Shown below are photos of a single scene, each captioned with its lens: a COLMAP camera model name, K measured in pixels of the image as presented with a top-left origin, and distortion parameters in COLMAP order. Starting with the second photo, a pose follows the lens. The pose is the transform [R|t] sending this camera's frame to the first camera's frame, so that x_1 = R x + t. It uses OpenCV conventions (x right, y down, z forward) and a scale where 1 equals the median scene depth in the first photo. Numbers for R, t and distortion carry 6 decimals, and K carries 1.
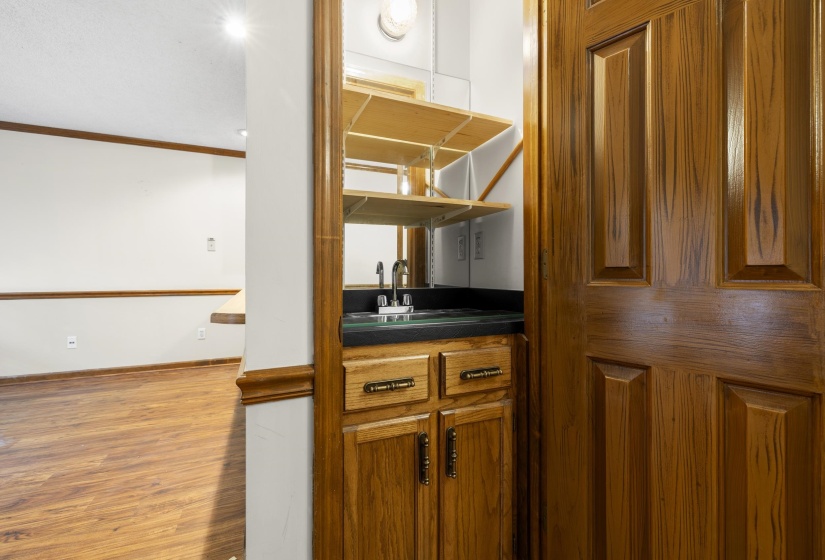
lens RADIAL K [[348.2, 0, 413.9], [0, 348.2, 275.8], [0, 0, 1]] dist [-0.000781, -0.000534]
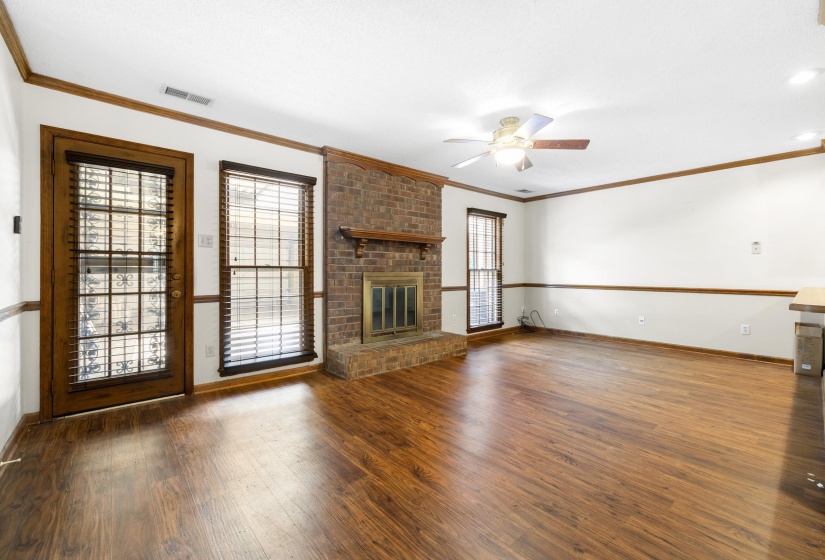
lens RADIAL K [[347.4, 0, 413.1], [0, 347.4, 270.0], [0, 0, 1]] dist [0.000079, -0.000045]
pose [[0.305225, -0.005432, -0.952265, 0.260681], [-0.010357, 0.999906, -0.009023, -0.004484], [0.952224, 0.012617, 0.305140, -0.760297]]
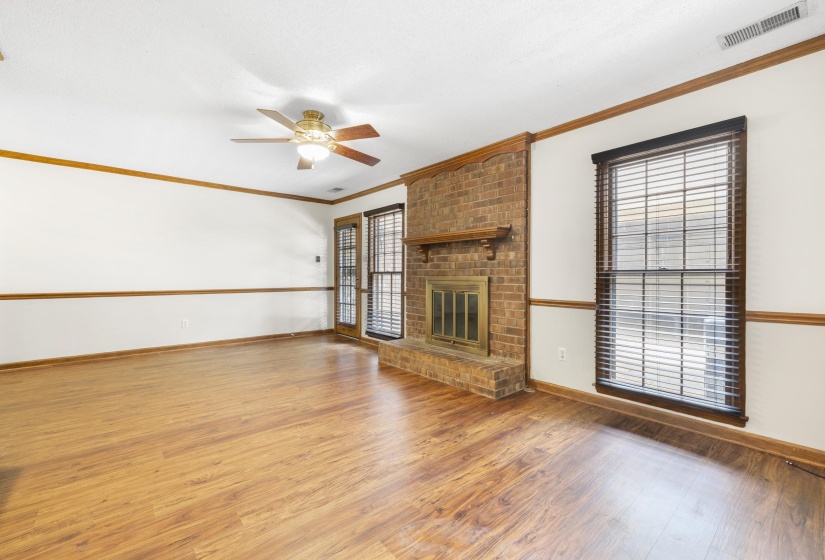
lens RADIAL K [[348.2, 0, 413.9], [0, 348.2, 275.8], [0, 0, 1]] dist [-0.000781, -0.000534]
pose [[-0.952836, -0.005289, -0.303439, -1.216030], [-0.008263, 0.999930, 0.008519, -0.028734], [0.303373, 0.010625, -0.952813, 1.971460]]
